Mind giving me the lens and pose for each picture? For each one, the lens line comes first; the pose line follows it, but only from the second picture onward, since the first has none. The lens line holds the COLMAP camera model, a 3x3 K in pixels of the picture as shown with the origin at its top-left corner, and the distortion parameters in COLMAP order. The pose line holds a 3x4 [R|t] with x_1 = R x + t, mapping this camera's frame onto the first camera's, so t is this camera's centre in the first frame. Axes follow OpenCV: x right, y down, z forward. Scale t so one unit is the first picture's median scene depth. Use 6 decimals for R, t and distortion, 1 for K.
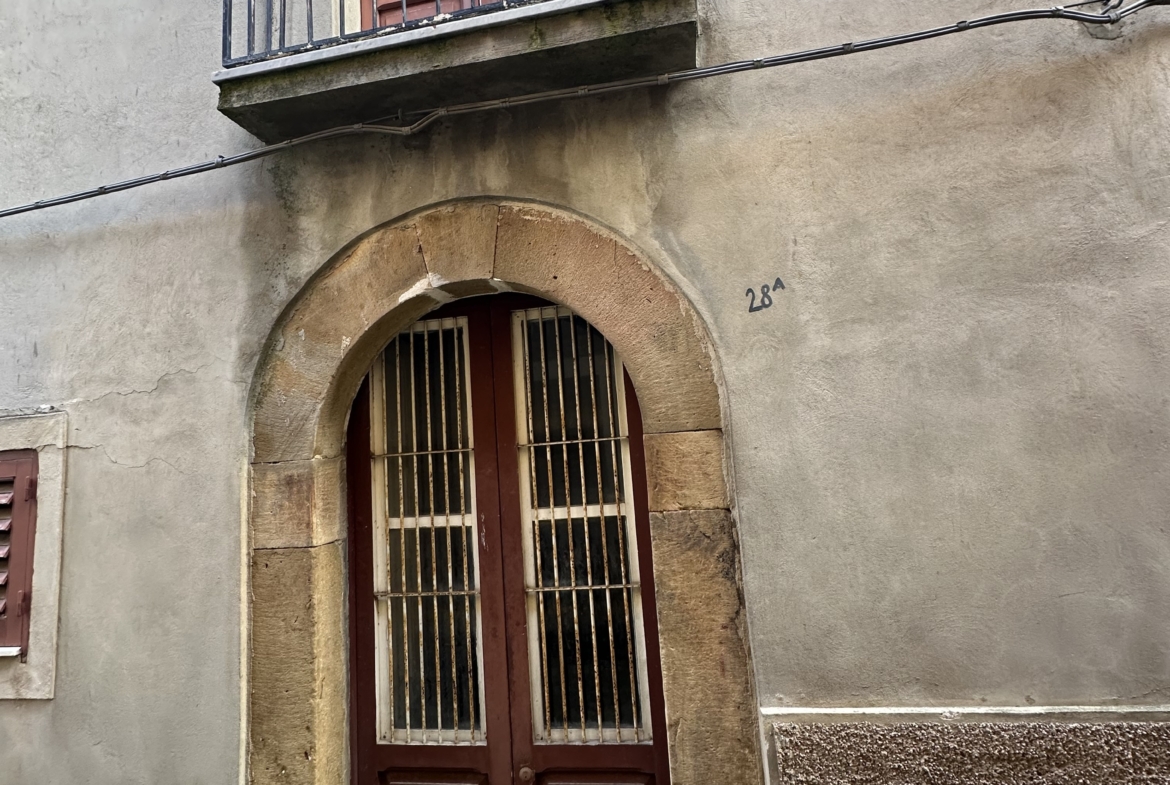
lens RADIAL K [[593.5, 0, 570.3], [0, 593.5, 396.6], [0, 0, 1]] dist [-0.000941, -0.001043]
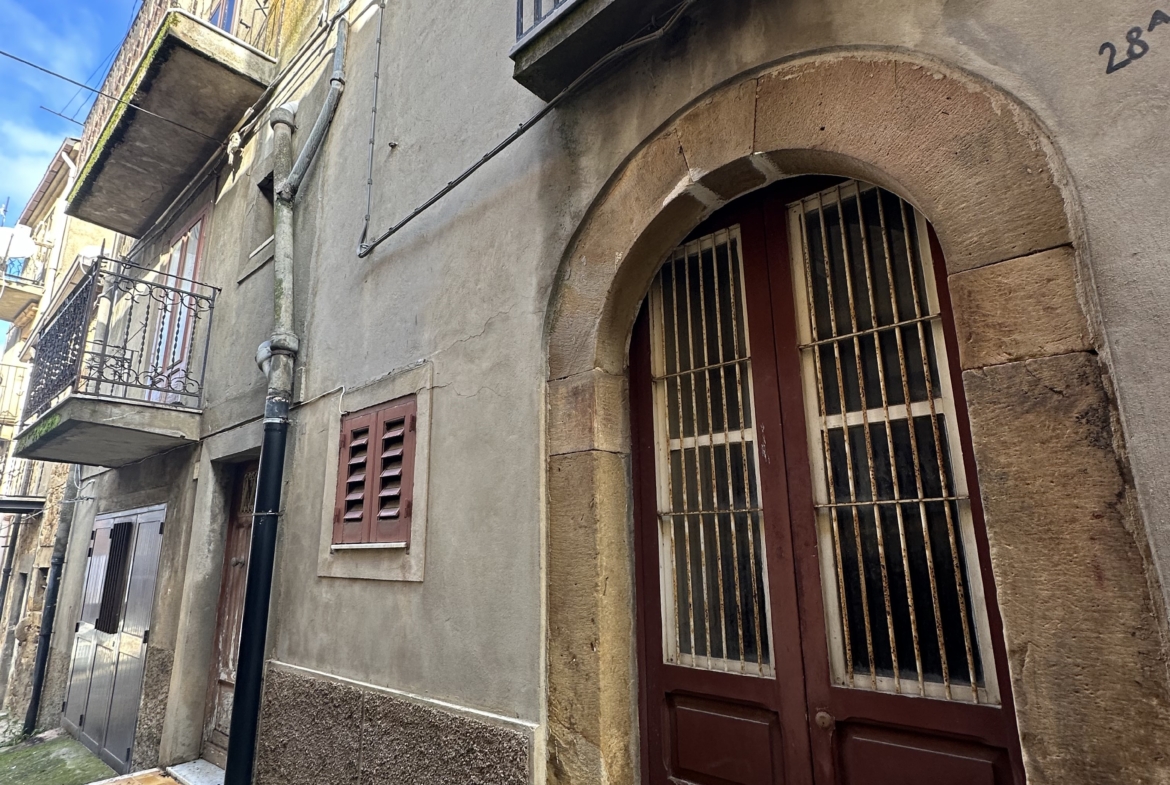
lens RADIAL K [[593.5, 0, 570.3], [0, 593.5, 396.6], [0, 0, 1]] dist [-0.000941, -0.001043]
pose [[0.853416, -0.056594, -0.518150, 0.080915], [0.022752, 0.997185, -0.071442, 0.227467], [0.520734, 0.049181, 0.852301, 0.067781]]
